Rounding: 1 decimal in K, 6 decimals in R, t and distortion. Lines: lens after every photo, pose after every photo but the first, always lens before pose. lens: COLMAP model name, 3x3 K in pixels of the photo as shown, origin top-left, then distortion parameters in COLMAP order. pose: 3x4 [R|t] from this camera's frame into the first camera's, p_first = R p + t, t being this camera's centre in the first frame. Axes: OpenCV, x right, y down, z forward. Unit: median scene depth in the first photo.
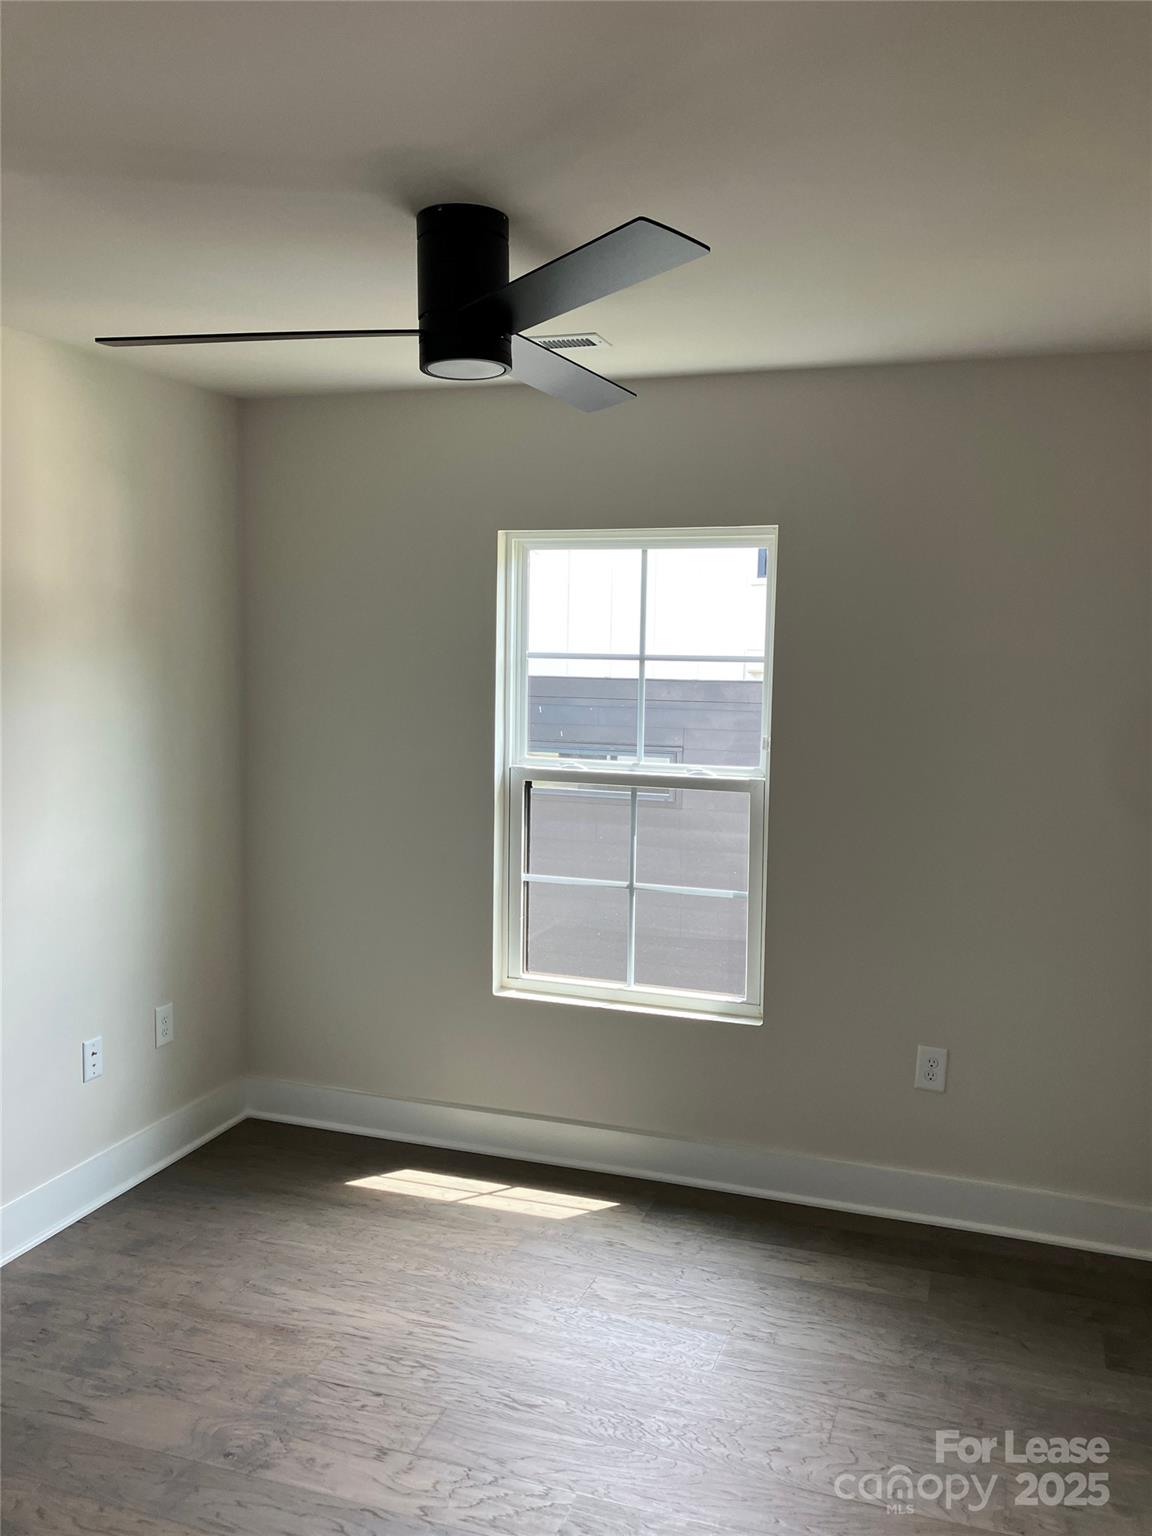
lens RADIAL K [[1266.6, 0, 575.8], [0, 1266.6, 745.3], [0, 0, 1]] dist [0.086285, 0.000179]
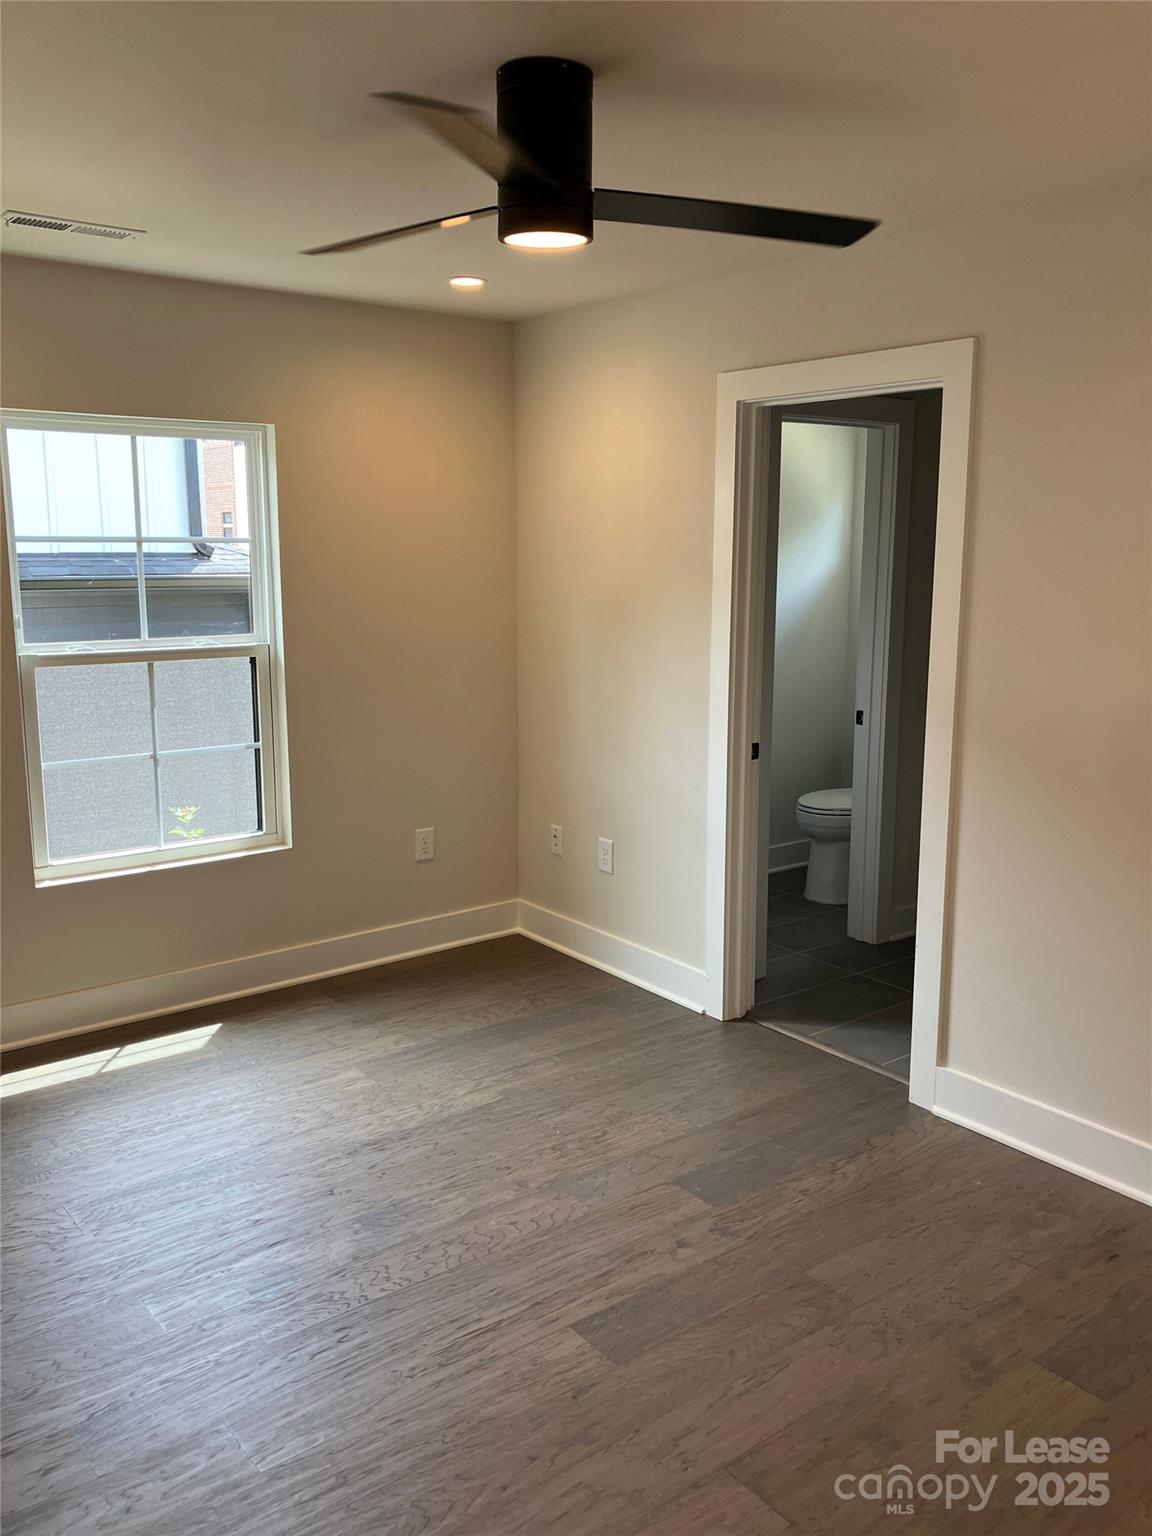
lens RADIAL K [[1253.9, 0, 576.0], [0, 1253.9, 768.0], [0, 0, 1]] dist [-0.030482, -0.000675]
pose [[0.552295, -0.163466, 0.817465, -0.631380], [0.069906, 0.986215, 0.149980, -0.012058], [-0.830713, -0.025687, 0.556108, 0.114896]]
